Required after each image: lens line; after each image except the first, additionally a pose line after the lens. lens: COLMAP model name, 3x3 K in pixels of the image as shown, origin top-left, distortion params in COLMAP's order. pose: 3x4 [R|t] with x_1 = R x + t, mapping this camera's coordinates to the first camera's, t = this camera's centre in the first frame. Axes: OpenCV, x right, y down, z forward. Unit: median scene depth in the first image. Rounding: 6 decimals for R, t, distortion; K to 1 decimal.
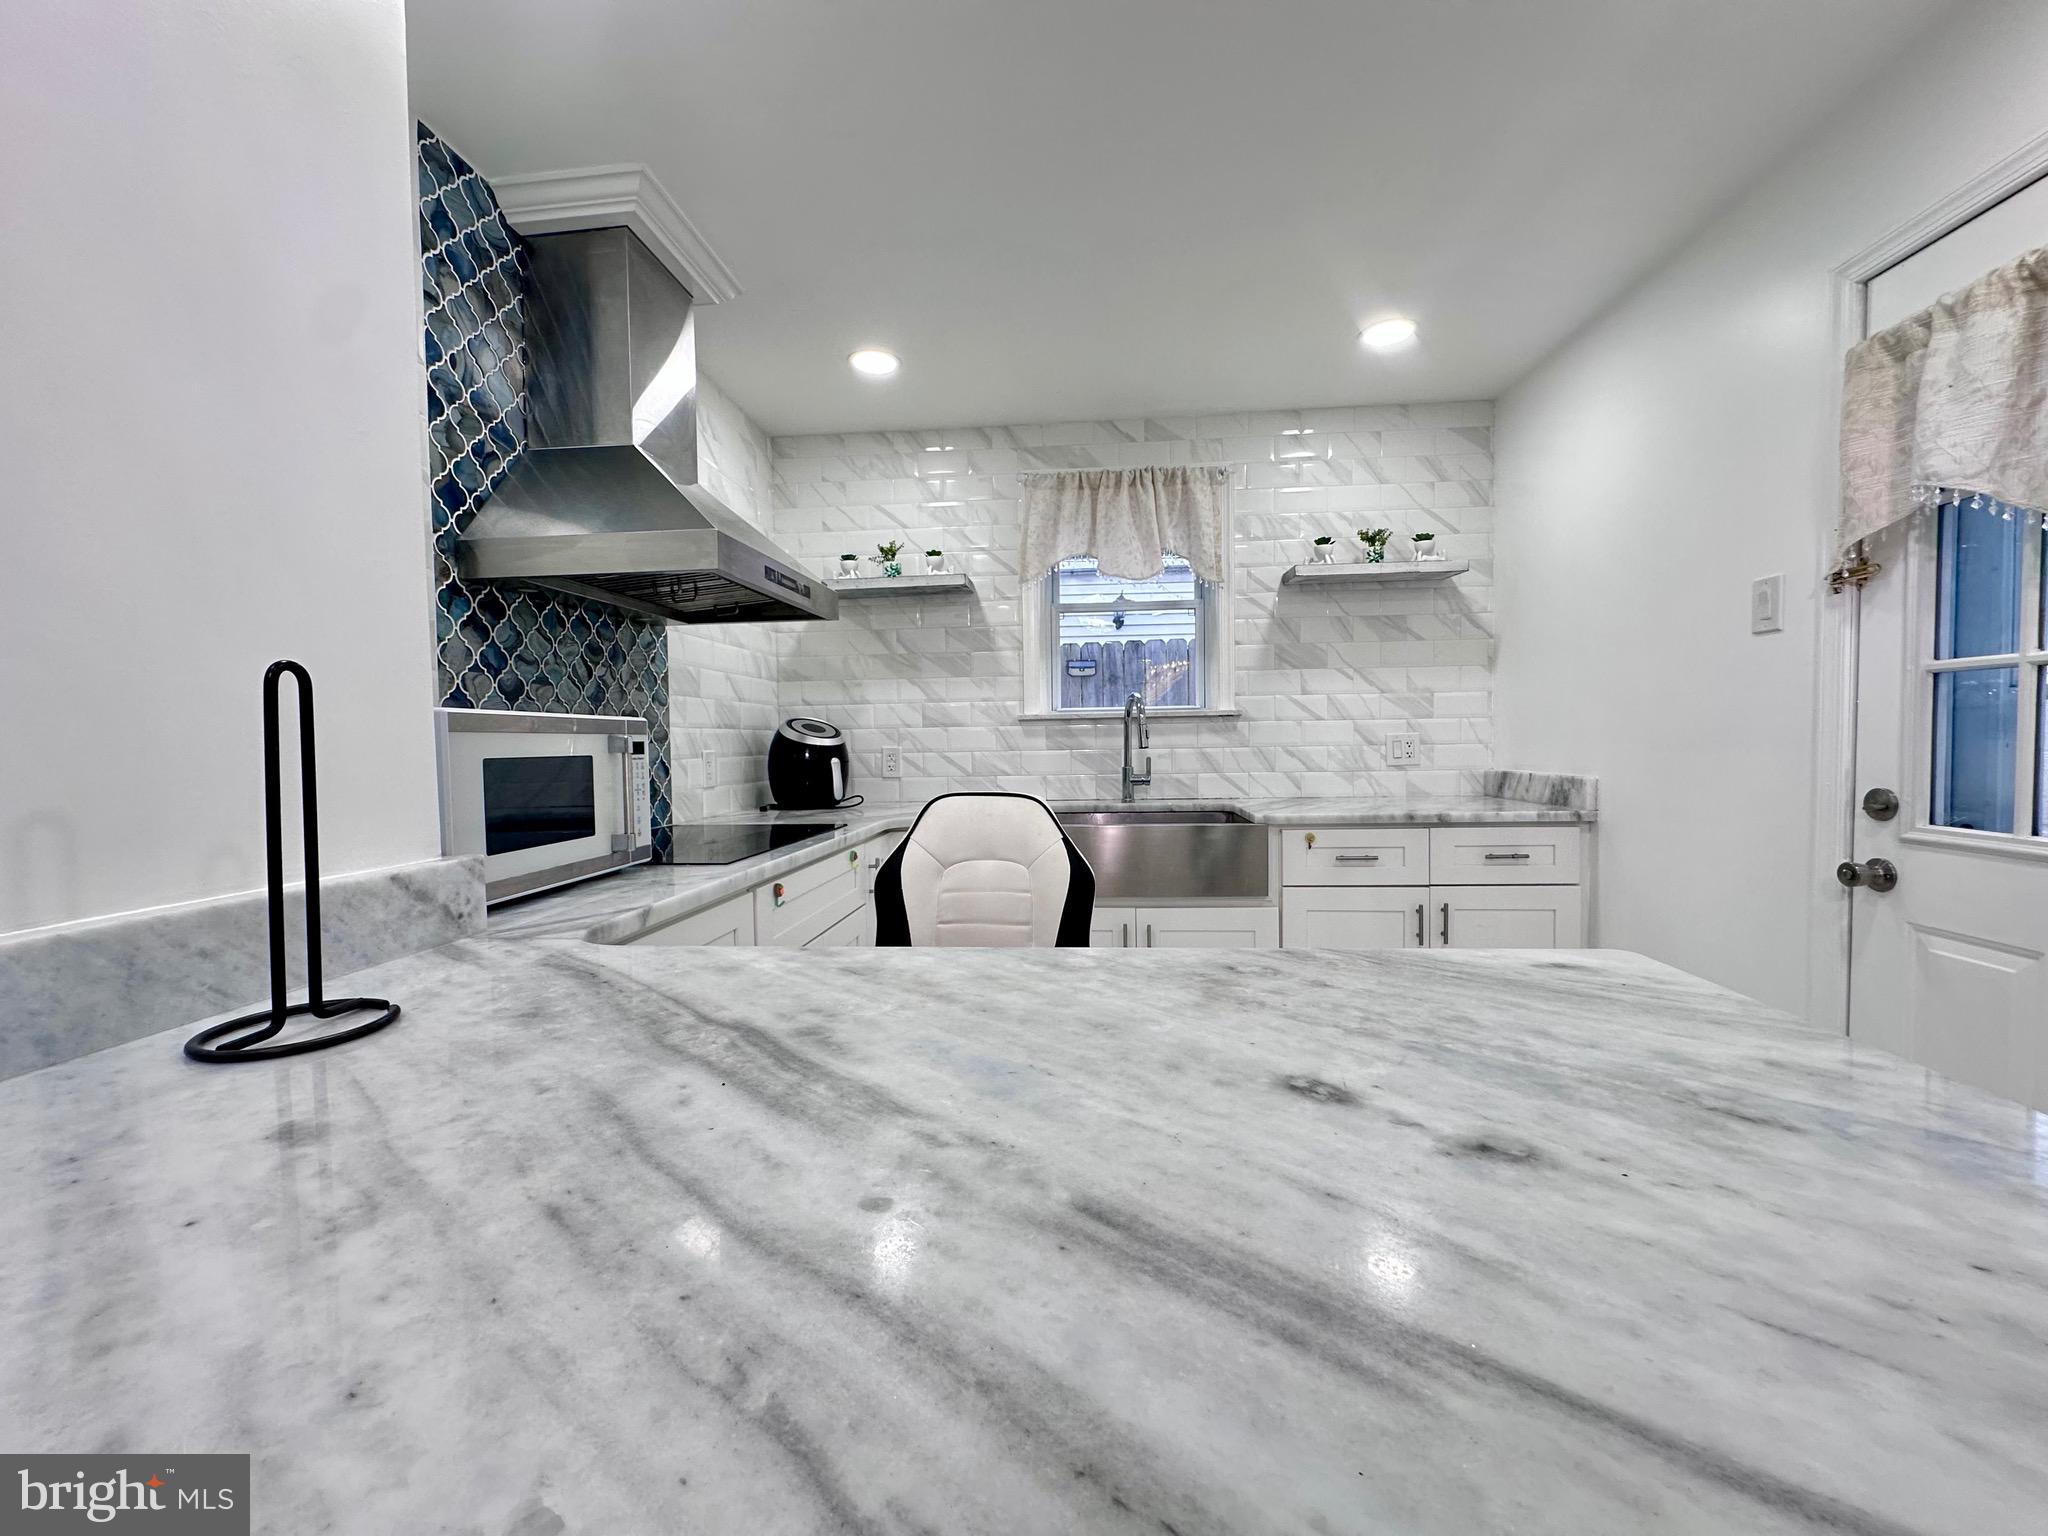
lens RADIAL K [[815.3, 0, 1027.8], [0, 815.3, 768.5], [0, 0, 1]] dist [-0.003323, 0.000837]
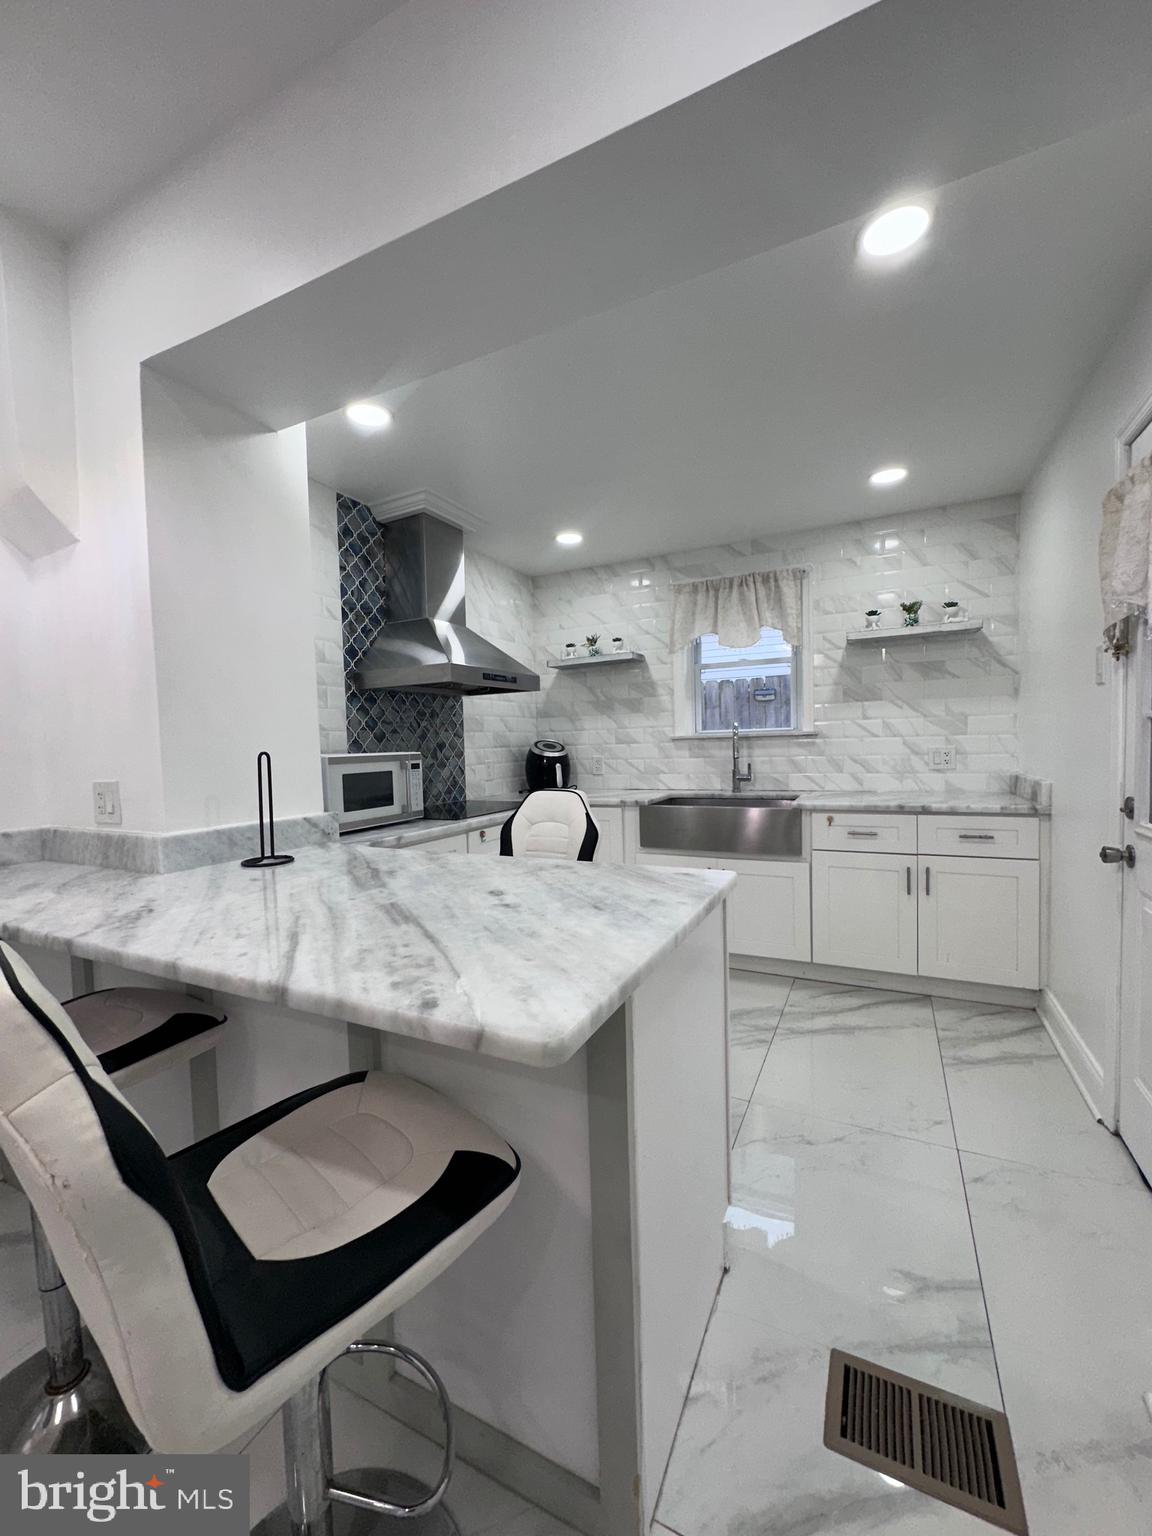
lens RADIAL K [[611.5, 0, 576.2], [0, 611.5, 771.1], [0, 0, 1]] dist [-0.003323, 0.000837]
pose [[0.930108, 0.006800, -0.367223, 0.270517], [0.000654, 0.999796, 0.020172, -0.022711], [0.367285, -0.019002, 0.929914, -0.194274]]
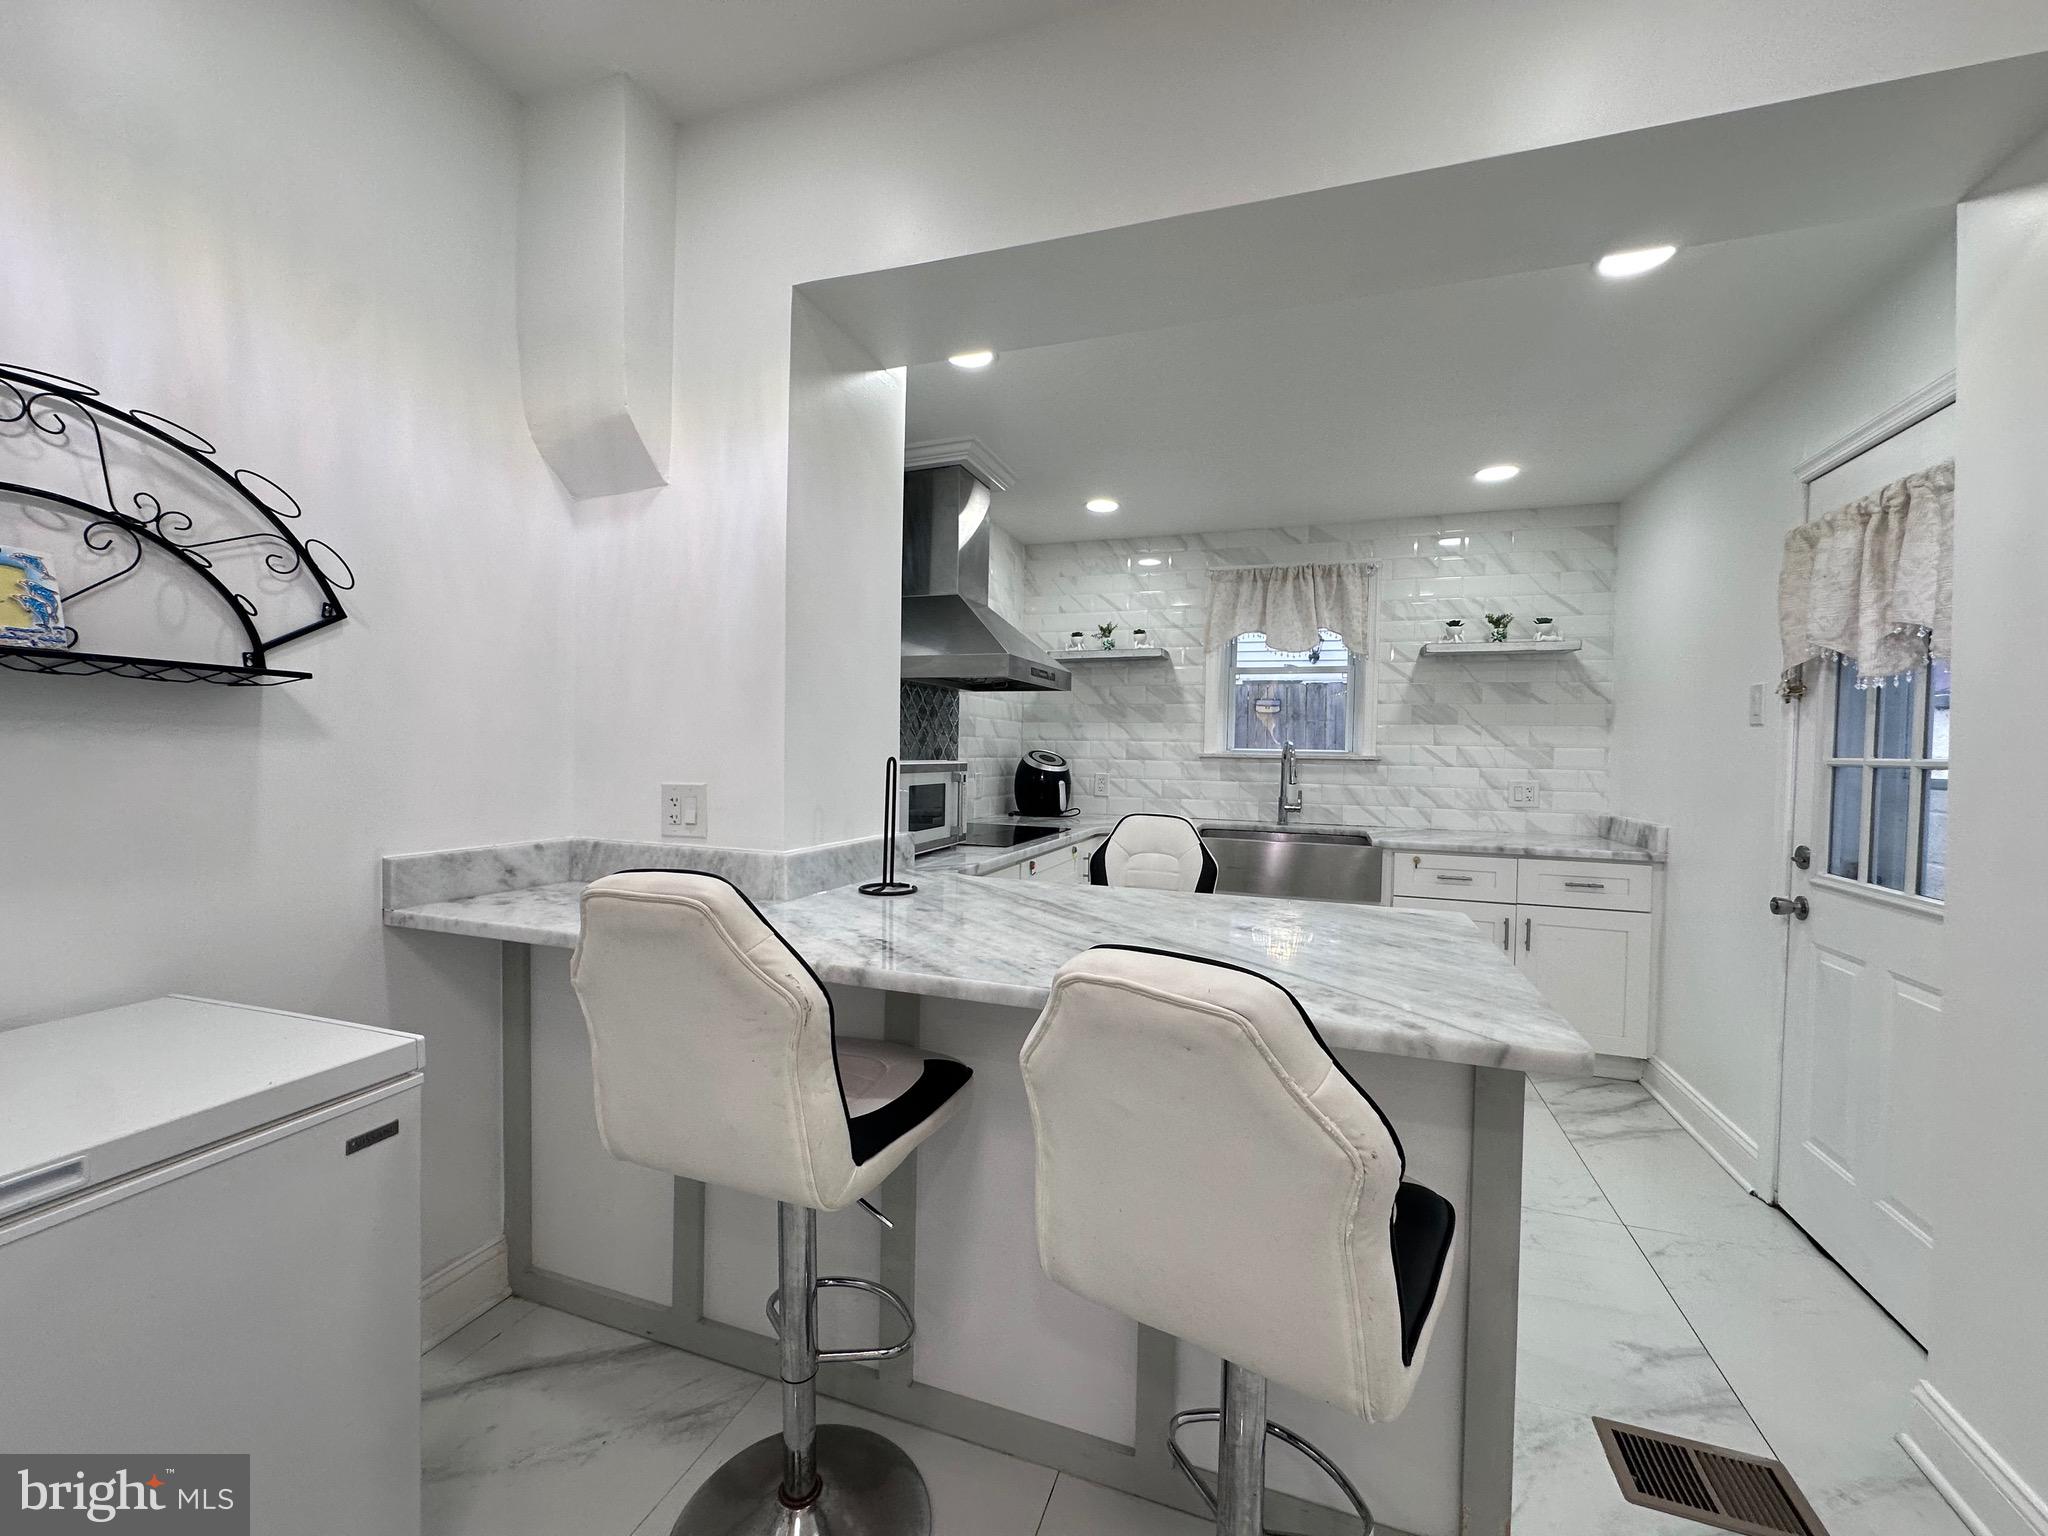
lens RADIAL K [[815.3, 0, 1027.8], [0, 815.3, 768.5], [0, 0, 1]] dist [-0.003323, 0.000837]
pose [[0.967289, 0.040679, -0.250393, 0.053758], [-0.043960, 0.999005, -0.007520, -0.020258], [0.249838, 0.018281, 0.968115, -0.353086]]
